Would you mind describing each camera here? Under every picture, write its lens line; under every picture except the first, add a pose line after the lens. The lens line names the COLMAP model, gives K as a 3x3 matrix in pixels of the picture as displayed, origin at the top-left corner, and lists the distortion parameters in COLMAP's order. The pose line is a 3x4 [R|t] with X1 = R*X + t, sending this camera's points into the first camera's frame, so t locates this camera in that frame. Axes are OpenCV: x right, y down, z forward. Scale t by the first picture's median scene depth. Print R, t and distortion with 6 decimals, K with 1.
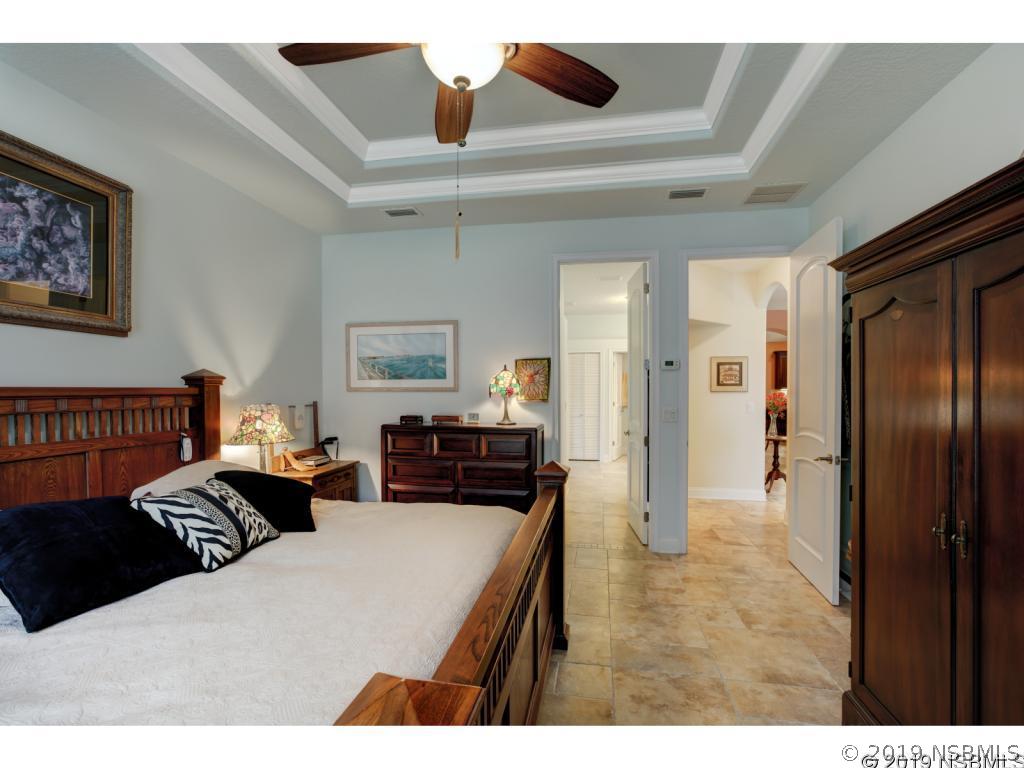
lens RADIAL K [[466.1, 0, 512.0], [0, 466.1, 384.0], [0, 0, 1]] dist [-0.038329, 0.021933]
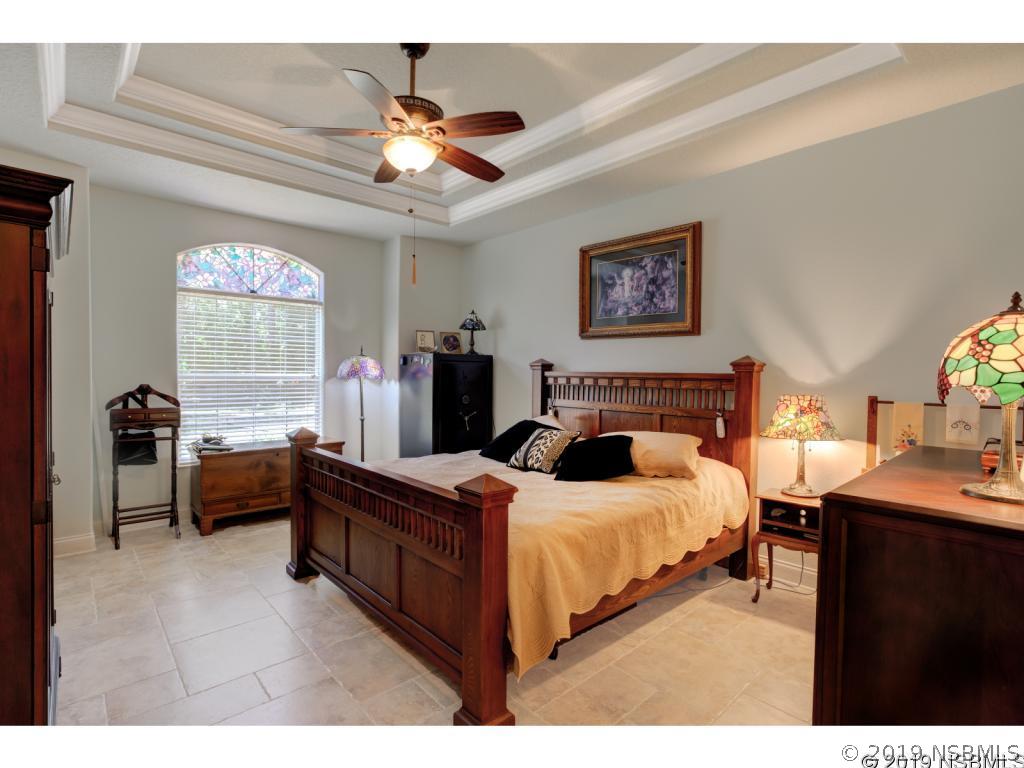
lens RADIAL K [[466.1, 0, 512.0], [0, 466.1, 384.0], [0, 0, 1]] dist [-0.038329, 0.021933]
pose [[-0.574011, 0.010595, -0.818779, 0.637419], [-0.006600, 0.999824, 0.017565, 0.021541], [0.818821, 0.015486, -0.573840, 1.480080]]
